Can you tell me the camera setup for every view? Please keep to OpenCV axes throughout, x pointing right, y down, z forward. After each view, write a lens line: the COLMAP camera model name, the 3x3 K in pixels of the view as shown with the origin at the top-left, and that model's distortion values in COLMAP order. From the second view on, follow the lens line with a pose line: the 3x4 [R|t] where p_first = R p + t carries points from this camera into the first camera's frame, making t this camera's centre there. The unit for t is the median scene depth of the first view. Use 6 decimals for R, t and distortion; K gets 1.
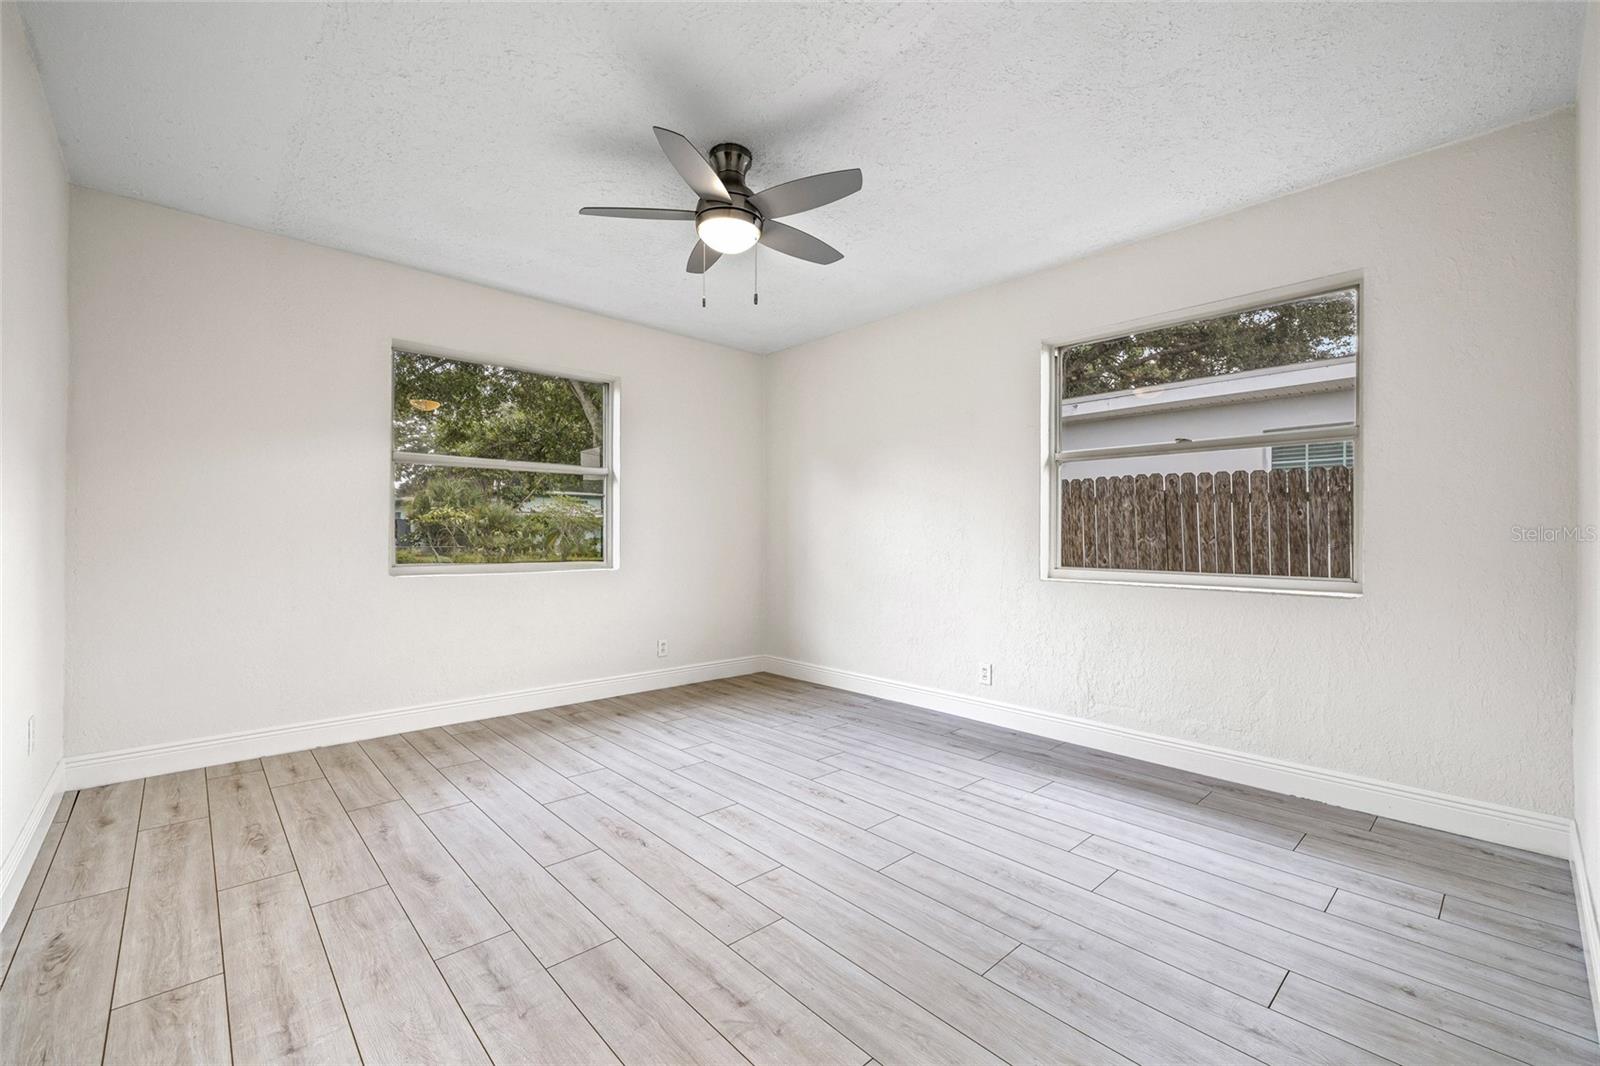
lens RADIAL K [[669.1, 0, 808.7], [0, 669.1, 529.4], [0, 0, 1]] dist [-0.019357, -0.000214]
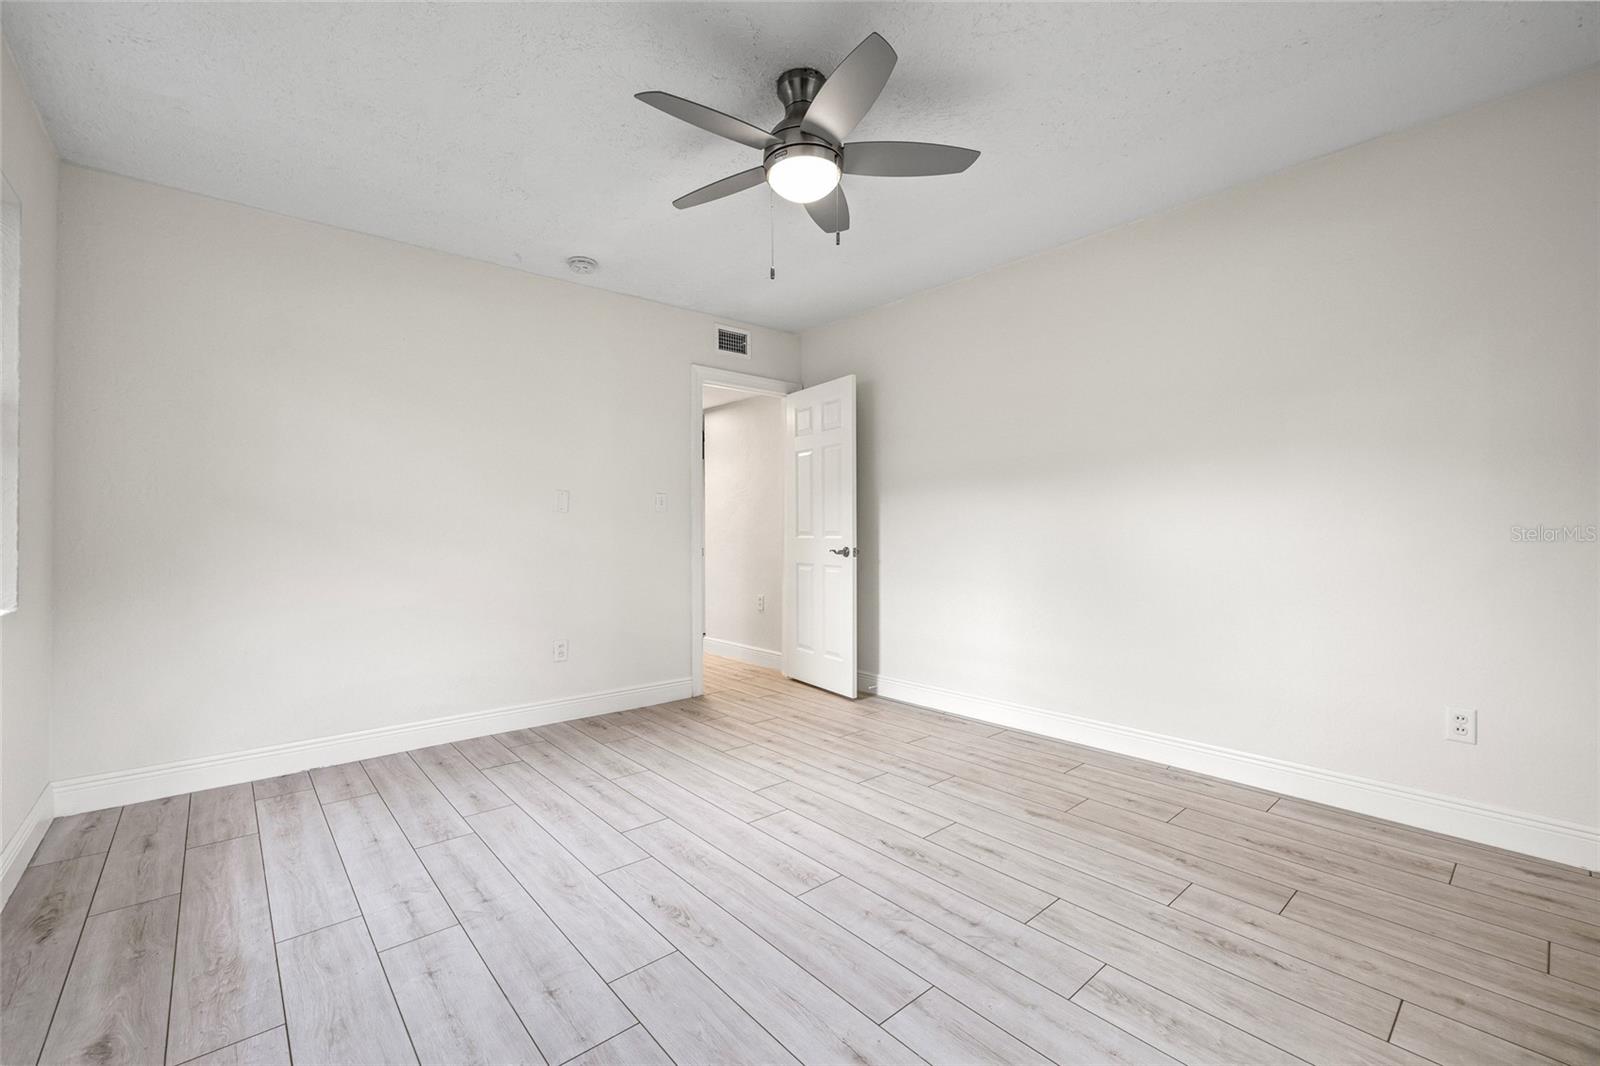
lens RADIAL K [[669.1, 0, 799.2], [0, 669.1, 536.9], [0, 0, 1]] dist [-0.019357, -0.000214]
pose [[-0.999281, -0.003843, 0.037725, -0.168046], [-0.003826, 0.999993, 0.000511, 0.016234], [-0.037727, 0.000367, -0.999288, 2.137269]]
